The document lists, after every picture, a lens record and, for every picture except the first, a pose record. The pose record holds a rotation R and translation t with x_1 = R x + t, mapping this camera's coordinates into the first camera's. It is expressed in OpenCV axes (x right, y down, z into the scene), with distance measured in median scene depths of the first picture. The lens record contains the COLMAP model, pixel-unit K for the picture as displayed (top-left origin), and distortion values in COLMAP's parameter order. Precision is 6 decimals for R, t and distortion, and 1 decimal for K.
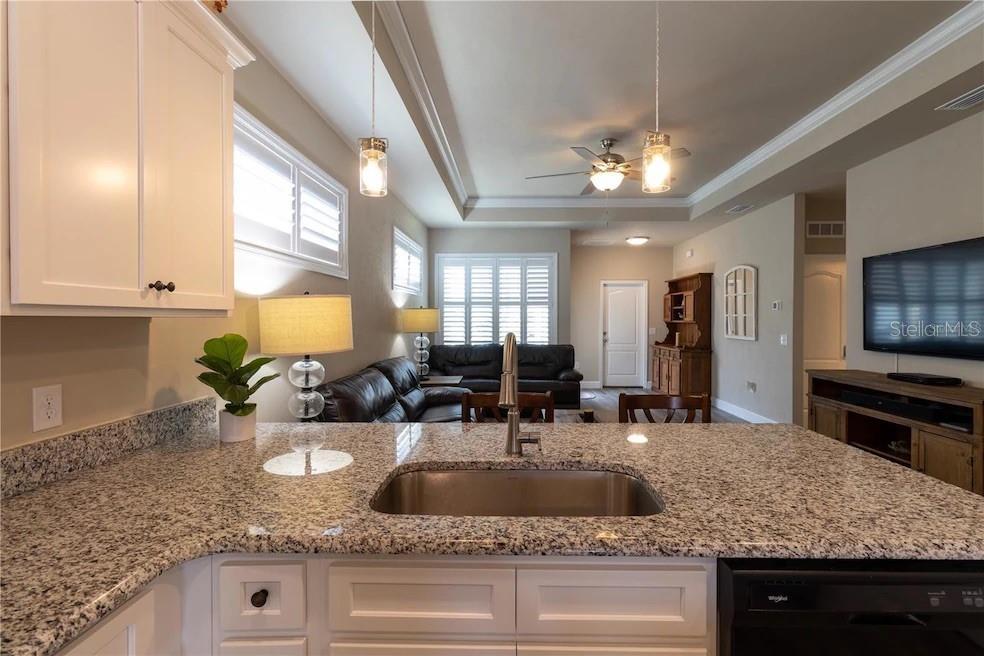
lens RADIAL K [[451.0, 0, 498.5], [0, 451.0, 318.7], [0, 0, 1]] dist [-0.004148, 0.001417]
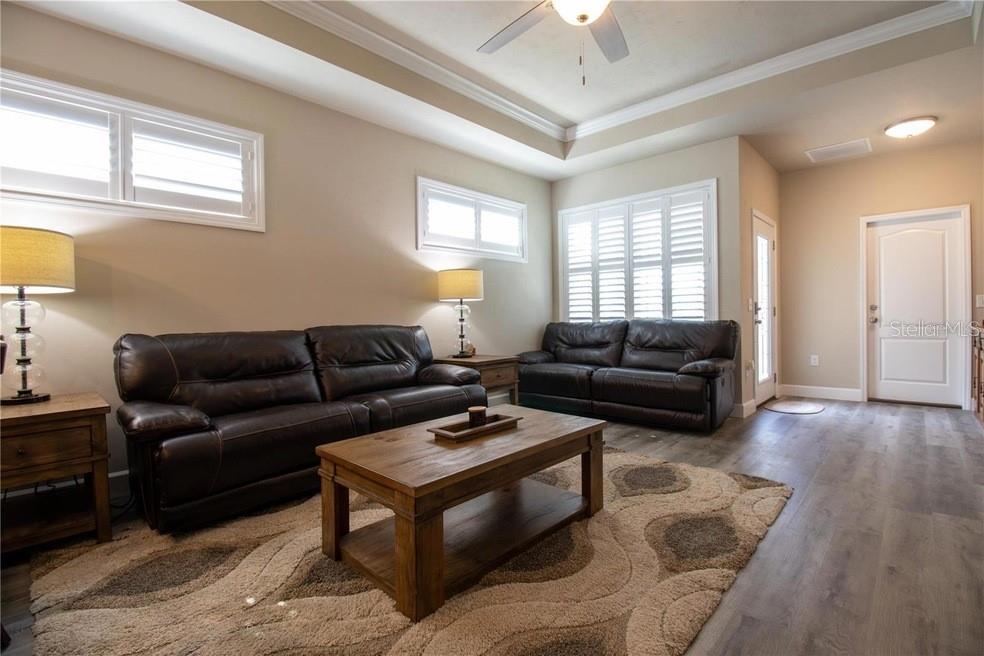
lens RADIAL K [[451.0, 0, 507.0], [0, 451.0, 319.8], [0, 0, 1]] dist [-0.004148, 0.001417]
pose [[0.754242, -0.008594, -0.656541, 0.423360], [0.014837, 0.999882, 0.003958, 0.063114], [0.656429, -0.012727, 0.754280, 0.410551]]
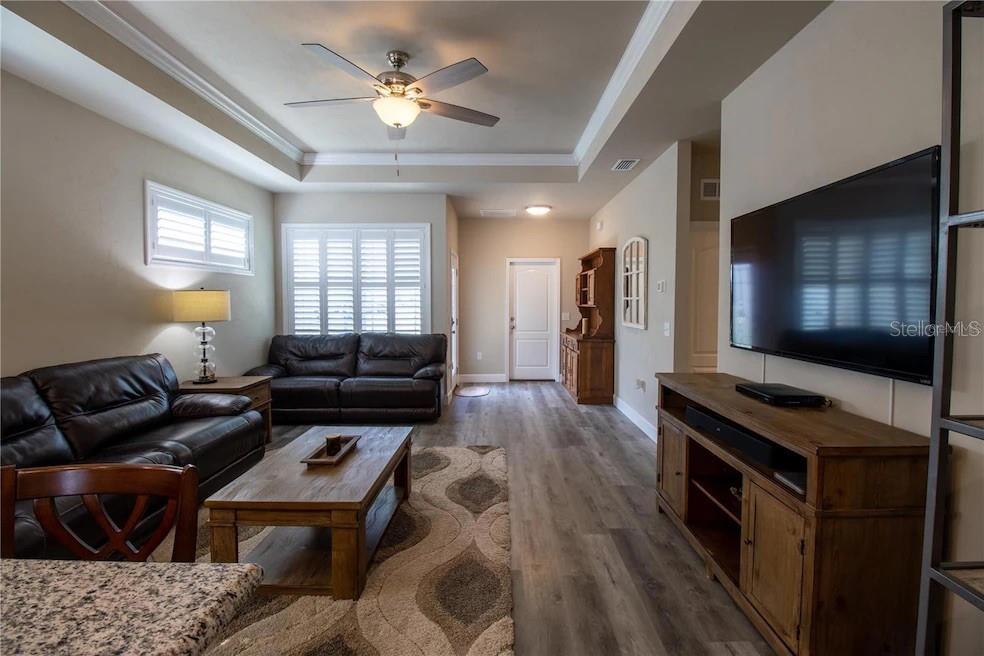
lens RADIAL K [[451.0, 0, 496.9], [0, 451.0, 322.6], [0, 0, 1]] dist [-0.004148, 0.001417]
pose [[0.999813, -0.002156, 0.019202, 0.307781], [0.001277, 0.998955, 0.045676, -0.001703], [-0.019280, -0.045643, 0.998772, 0.207507]]
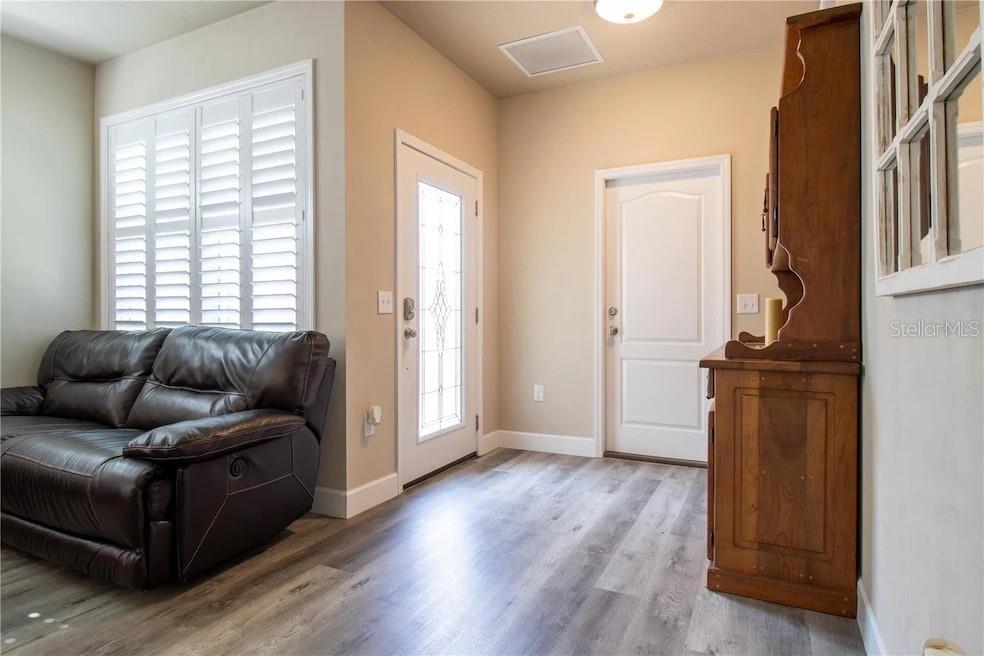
lens RADIAL K [[530.1, 0, 507.0], [0, 530.1, 321.1], [0, 0, 1]] dist [0.002594, -0.009210]
pose [[0.906014, 0.000946, -0.423248, 0.557442], [0.001122, 0.999989, 0.004637, 0.061923], [0.423247, -0.004676, 0.906002, 0.912749]]
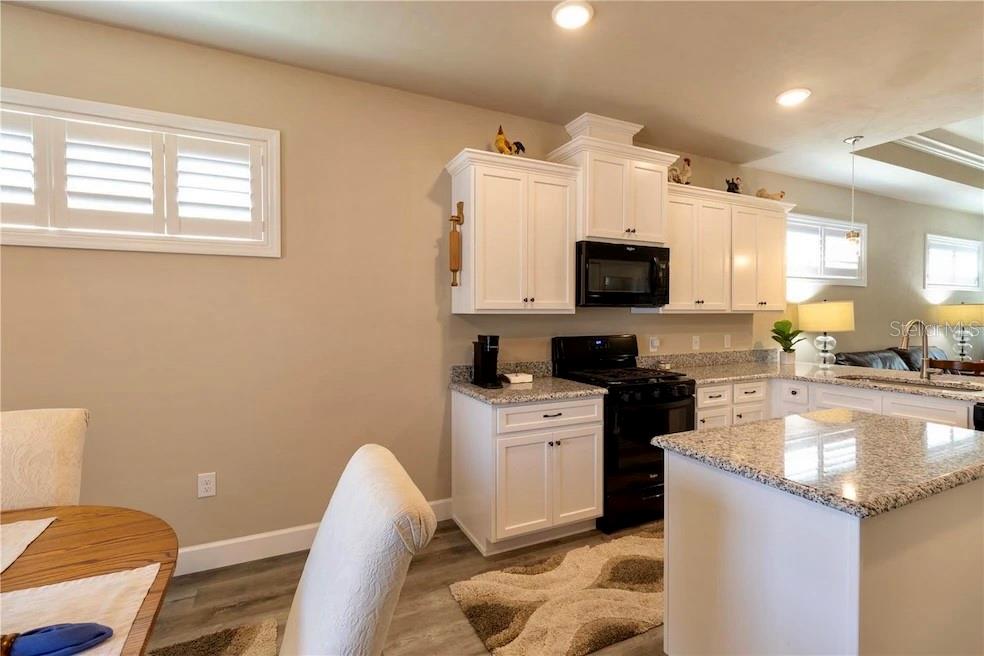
lens RADIAL K [[451.0, 0, 492.8], [0, 451.0, 321.8], [0, 0, 1]] dist [-0.004148, 0.001417]
pose [[0.453005, 0.013731, -0.891402, 0.268512], [0.001308, 0.999870, 0.016066, 0.000479], [0.891507, -0.008444, 0.452928, -0.471597]]
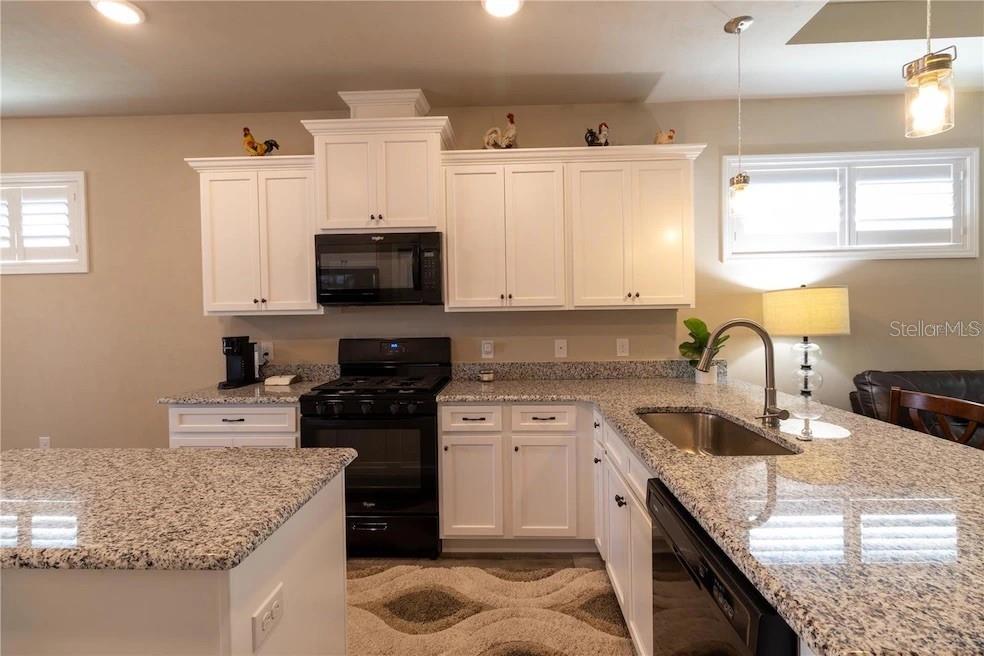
lens RADIAL K [[451.0, 0, 496.3], [0, 451.0, 320.8], [0, 0, 1]] dist [-0.004148, 0.001417]
pose [[-0.013998, 0.016839, -0.999760, 0.329707], [0.014252, 0.999760, 0.016639, 0.001577], [0.999800, -0.014016, -0.014234, 0.087049]]
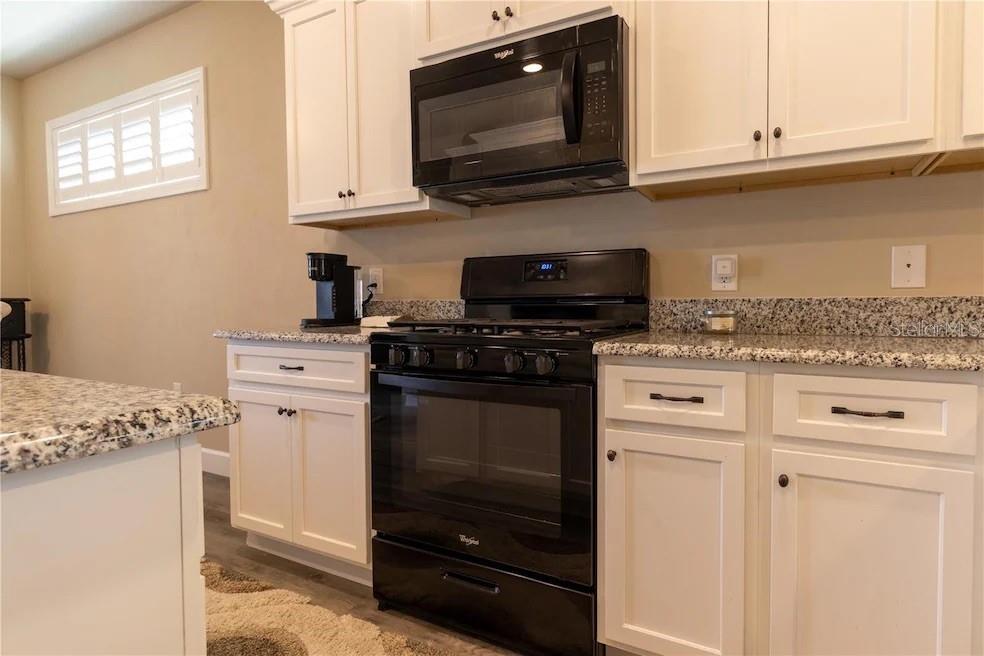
lens RADIAL K [[530.1, 0, 499.6], [0, 530.1, 319.1], [0, 0, 1]] dist [0.002594, -0.009210]
pose [[-0.456863, 0.031882, -0.888966, 0.119859], [0.005229, 0.999436, 0.033157, 0.064928], [0.889522, 0.010500, -0.456772, 0.094114]]
